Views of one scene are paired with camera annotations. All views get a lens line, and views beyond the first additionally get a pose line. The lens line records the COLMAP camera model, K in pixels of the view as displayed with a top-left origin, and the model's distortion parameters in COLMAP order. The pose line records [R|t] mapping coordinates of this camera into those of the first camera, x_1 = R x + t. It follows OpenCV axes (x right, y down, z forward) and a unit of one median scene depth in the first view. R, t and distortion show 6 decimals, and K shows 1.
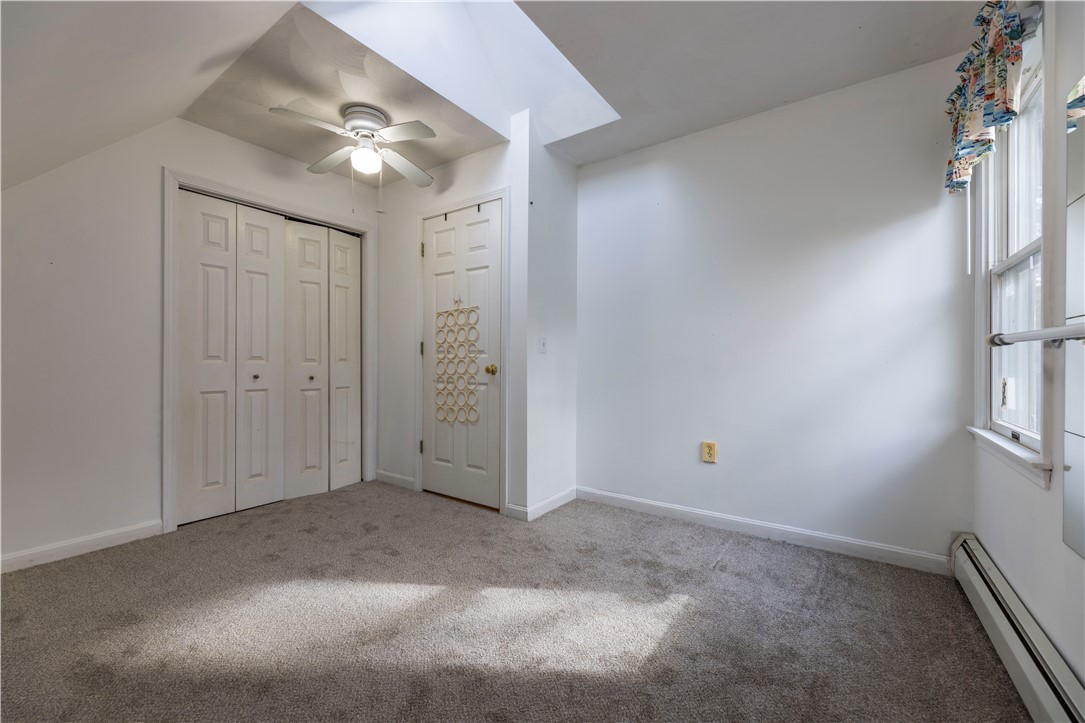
lens RADIAL K [[445.4, 0, 546.7], [0, 445.4, 361.5], [0, 0, 1]] dist [0.011730, -0.000037]
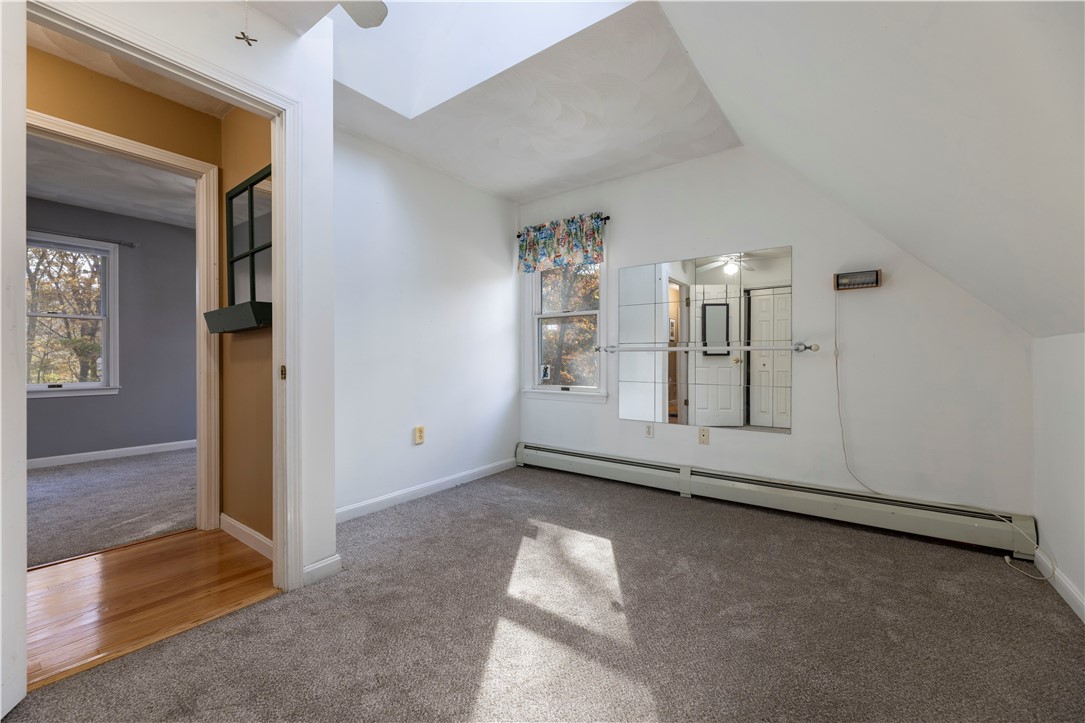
lens RADIAL K [[426.6, 0, 542.5], [0, 426.6, 361.5], [0, 0, 1]] dist [0.000411, 0.000062]
pose [[0.029316, -0.006444, 0.999549, -0.754752], [0.003061, 0.999975, 0.006357, 0.002851], [-0.999566, 0.002874, 0.029335, 0.644675]]
